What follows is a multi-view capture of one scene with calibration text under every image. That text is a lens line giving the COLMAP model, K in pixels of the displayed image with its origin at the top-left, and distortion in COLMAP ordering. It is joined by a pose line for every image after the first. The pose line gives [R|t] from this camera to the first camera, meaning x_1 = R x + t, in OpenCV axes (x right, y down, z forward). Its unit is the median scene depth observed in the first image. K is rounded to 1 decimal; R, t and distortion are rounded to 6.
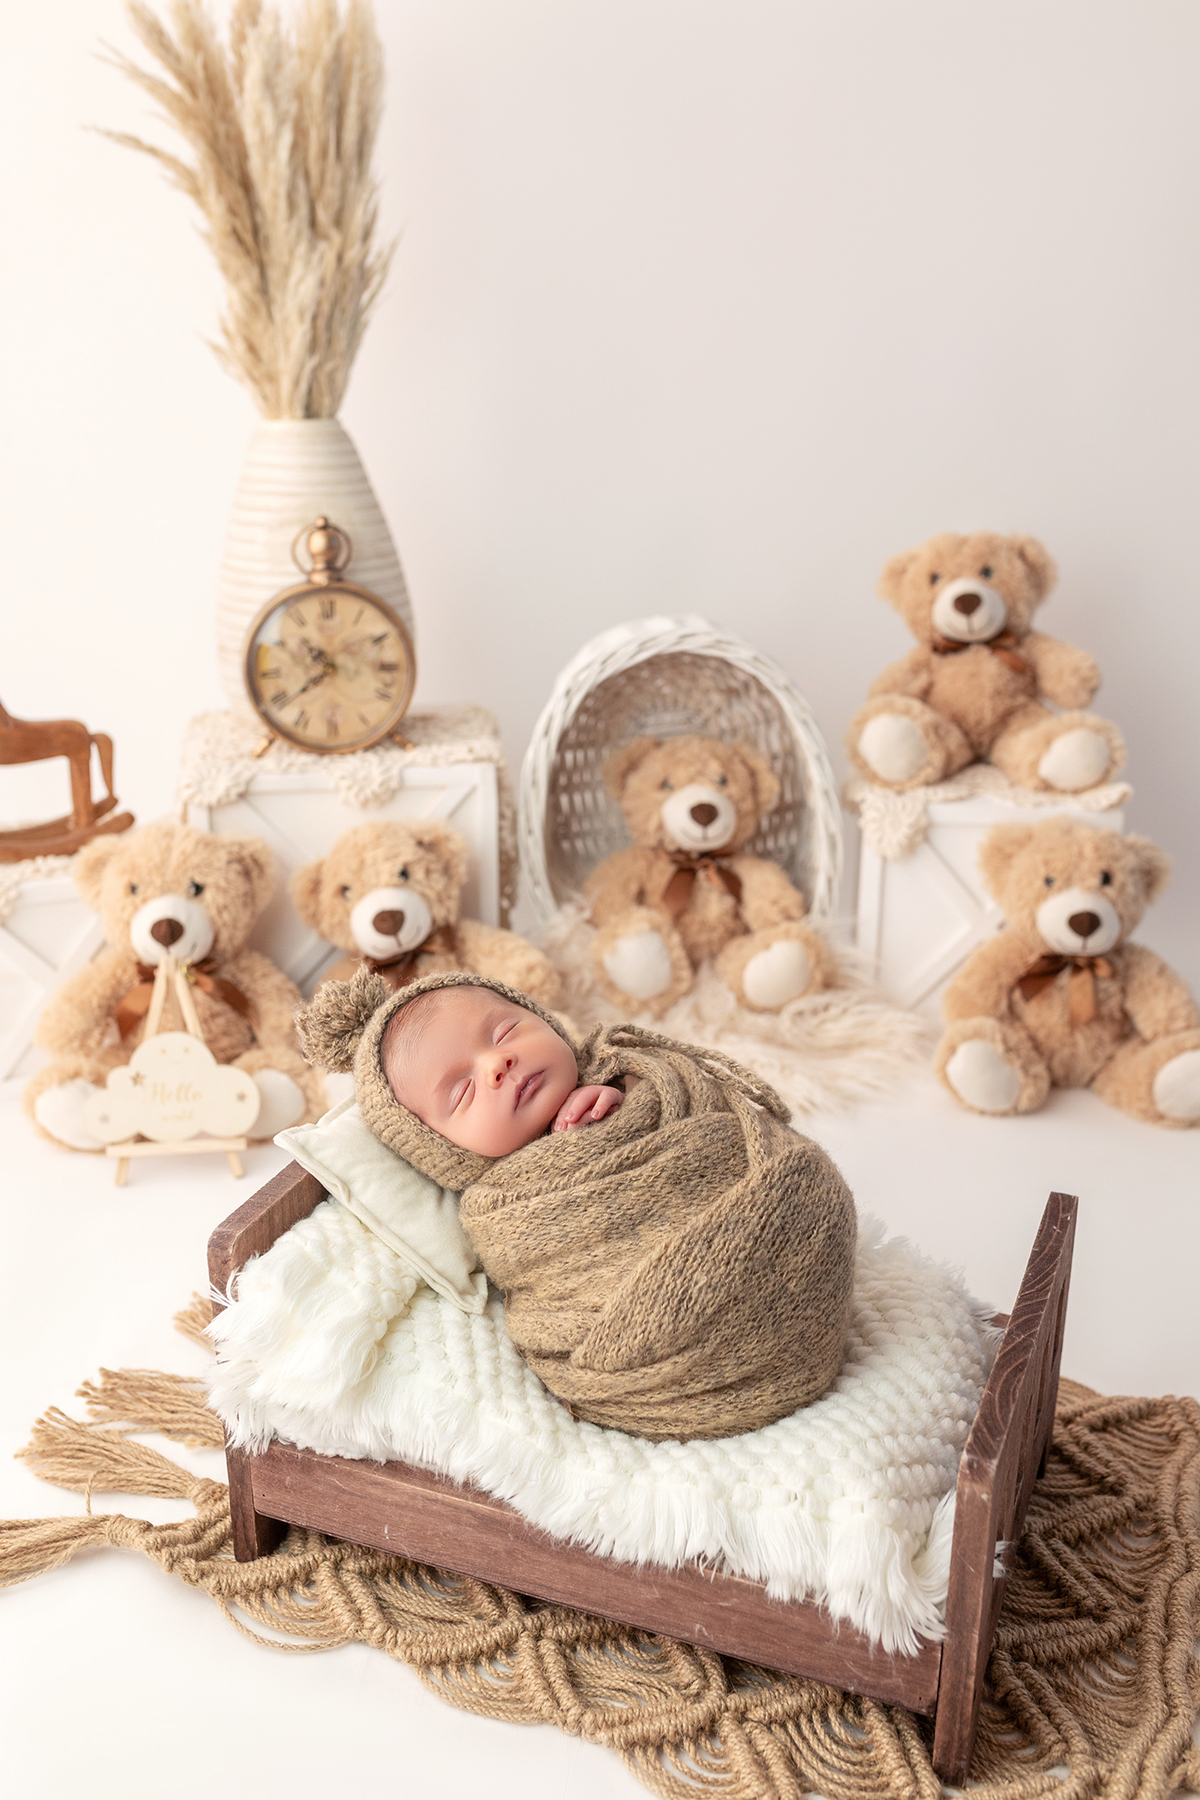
lens RADIAL K [[1891.0, 0, 602.2], [0, 1891.0, 865.4], [0, 0, 1]] dist [0.015234, 0.000000]
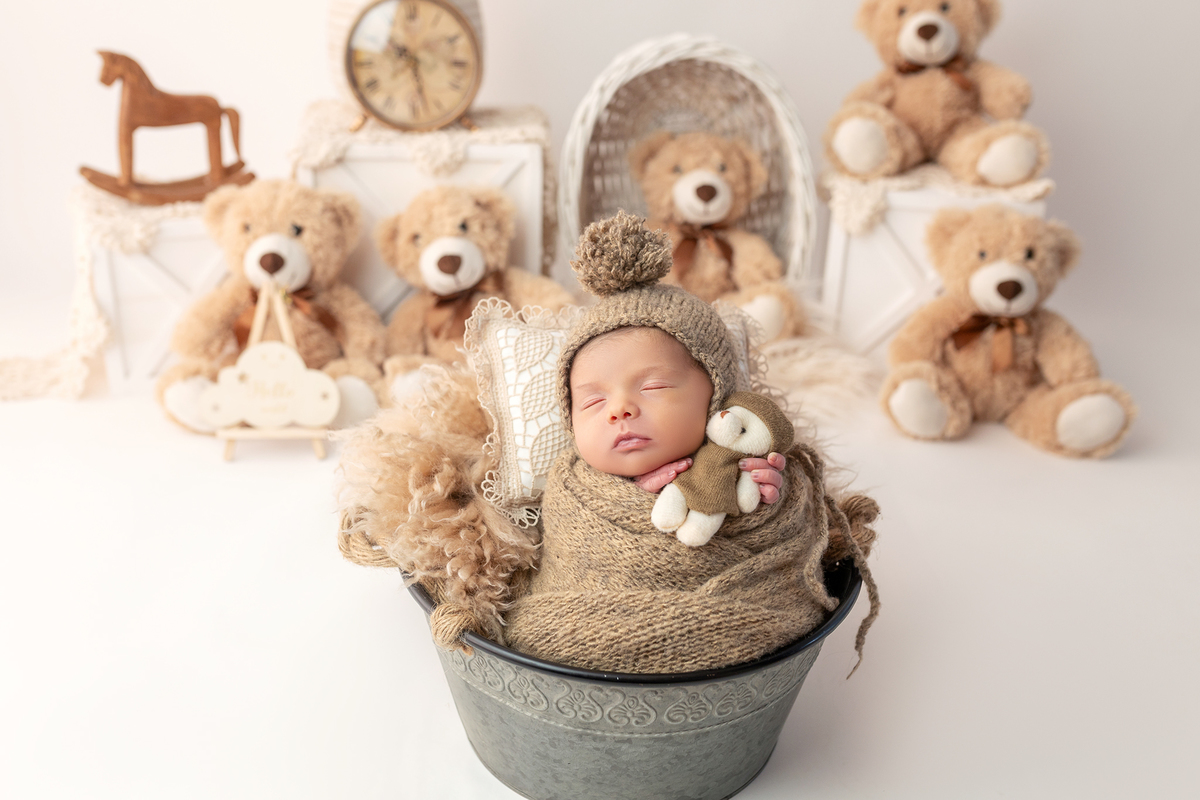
lens RADIAL K [[1260.7, 0, 593.3], [0, 1260.7, 384.8], [0, 0, 1]] dist [0.015234, 0.000000]
pose [[0.998310, 0.045748, -0.035827, 0.015032], [-0.042513, 0.995354, 0.086387, 0.031231], [0.039613, -0.084717, 0.995617, 0.154467]]
